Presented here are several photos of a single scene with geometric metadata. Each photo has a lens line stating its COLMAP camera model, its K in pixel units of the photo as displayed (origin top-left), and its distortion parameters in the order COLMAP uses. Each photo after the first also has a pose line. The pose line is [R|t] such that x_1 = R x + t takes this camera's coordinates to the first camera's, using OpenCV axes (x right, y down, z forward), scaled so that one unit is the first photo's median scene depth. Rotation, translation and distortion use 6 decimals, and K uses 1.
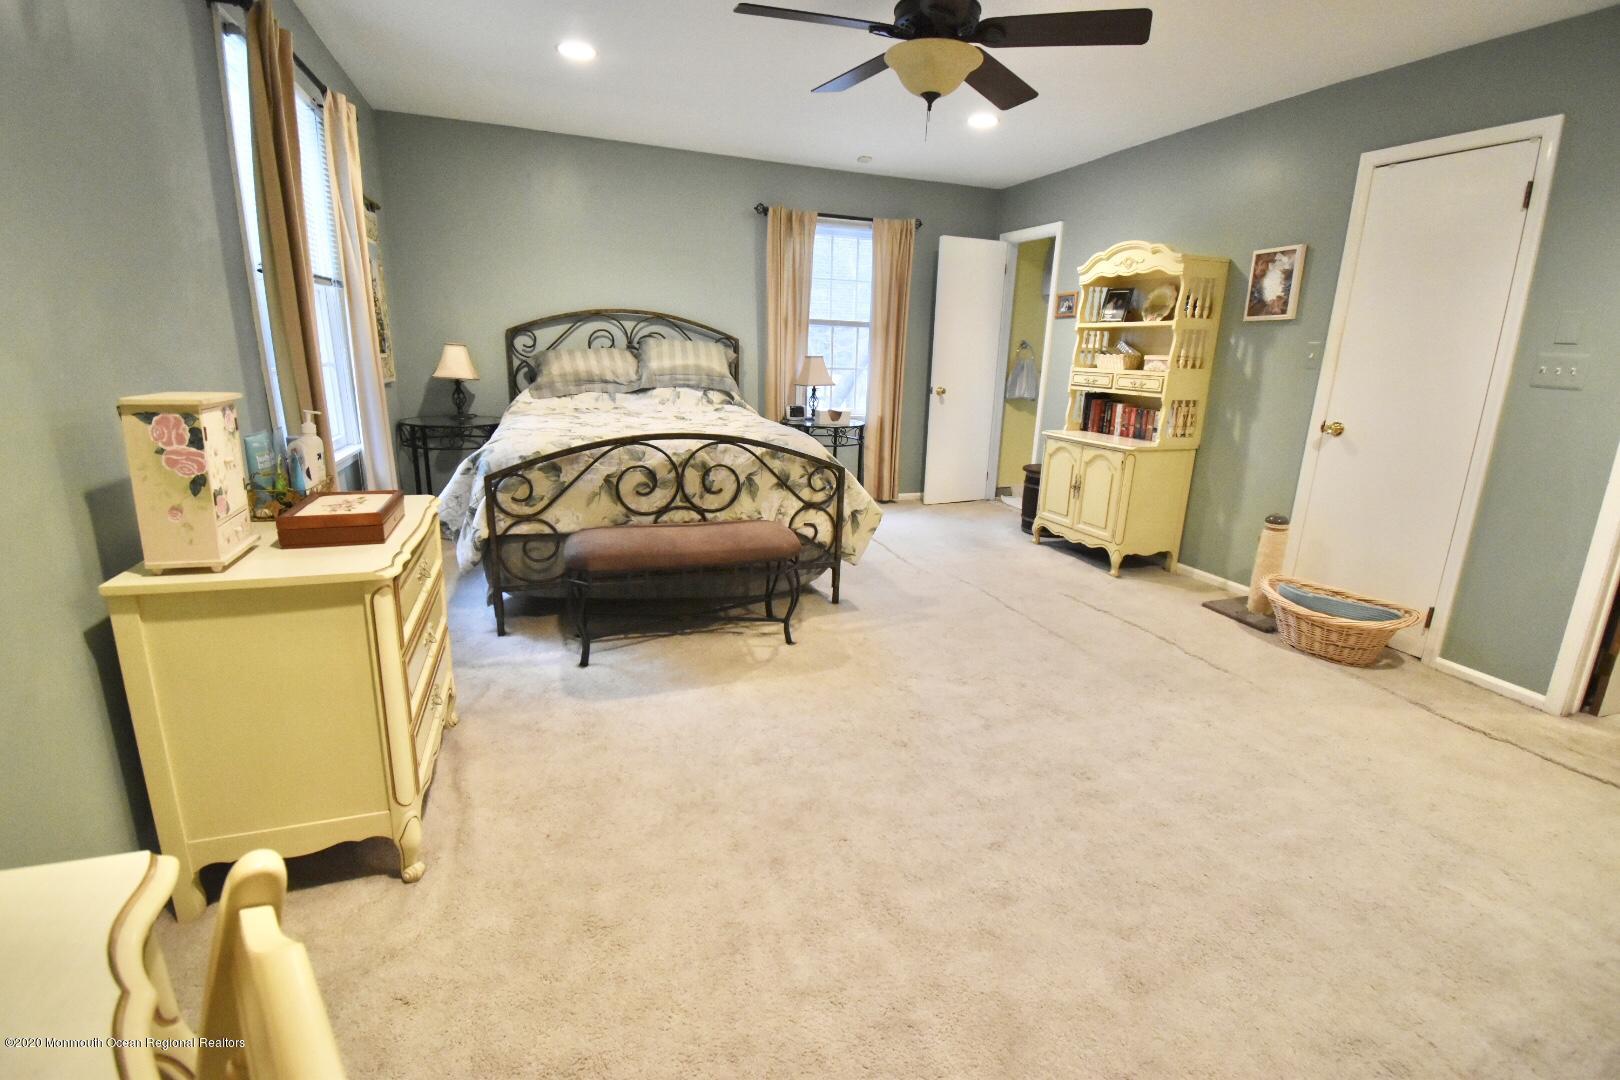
lens RADIAL K [[718.1, 0, 817.4], [0, 718.1, 542.6], [0, 0, 1]] dist [0.003835, -0.004619]
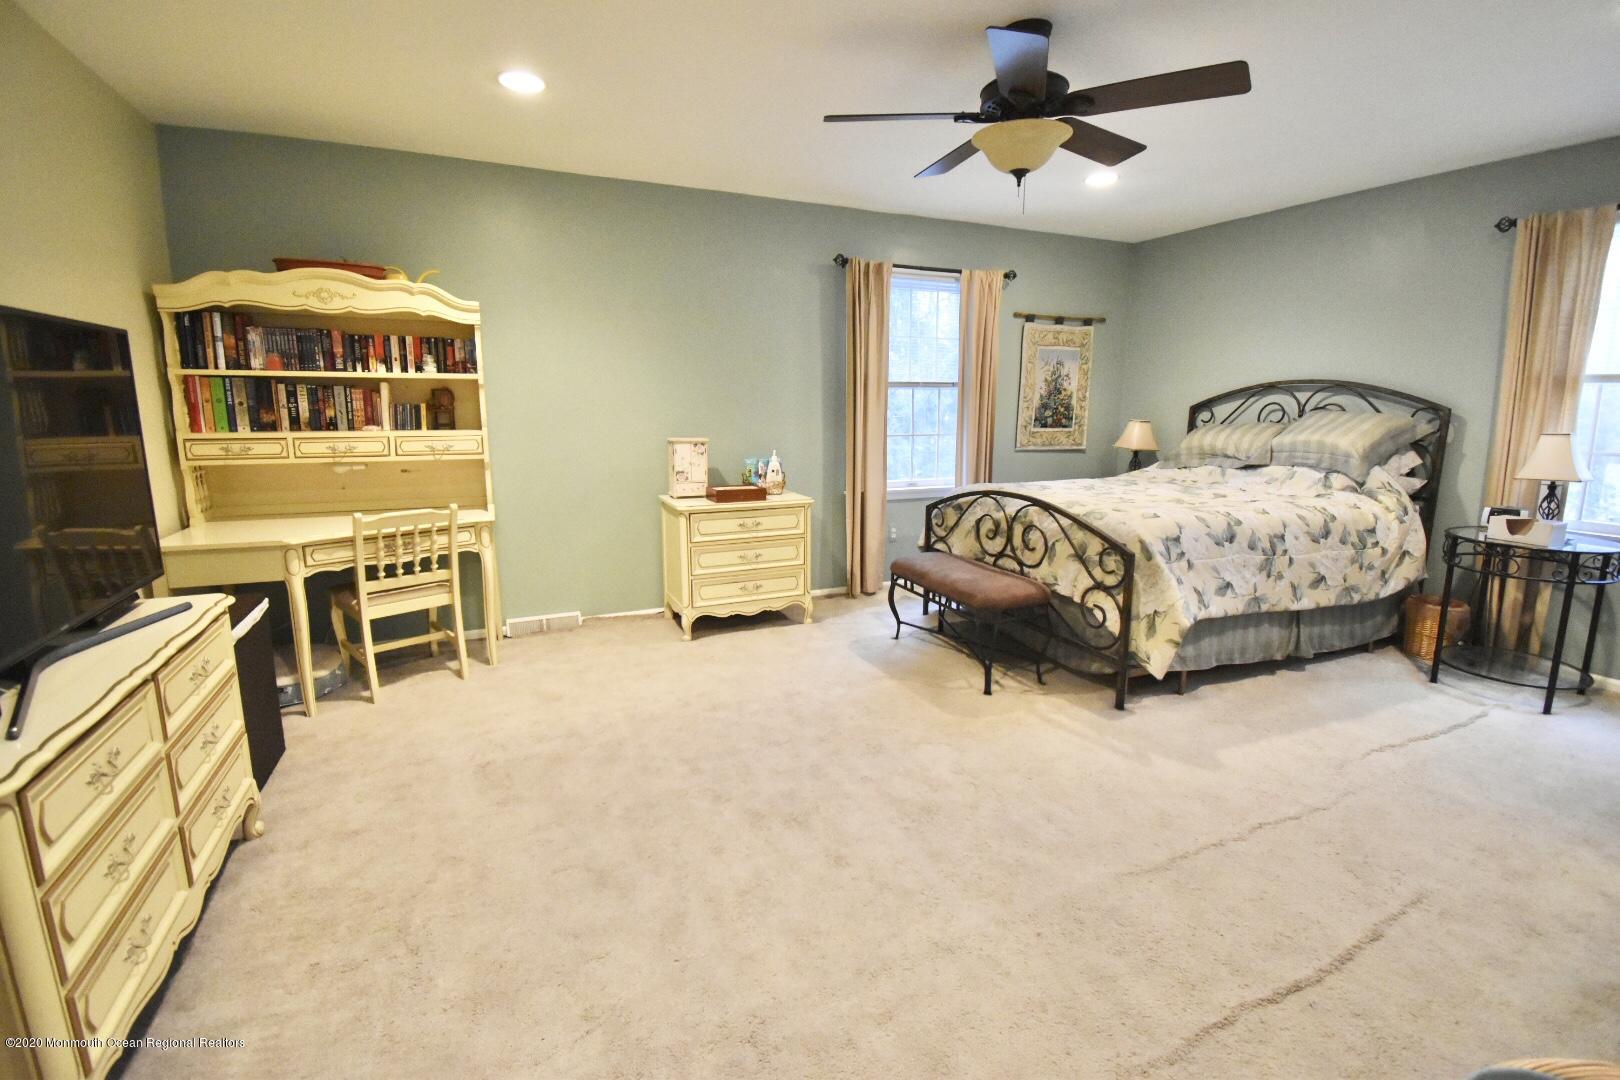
lens RADIAL K [[718.1, 0, 814.6], [0, 718.1, 529.2], [0, 0, 1]] dist [0.003835, -0.004619]
pose [[0.074951, 0.139570, -0.987372, 0.912905], [-0.258296, 0.959081, 0.115964, -0.142413], [0.963154, 0.246342, 0.107934, 0.556054]]
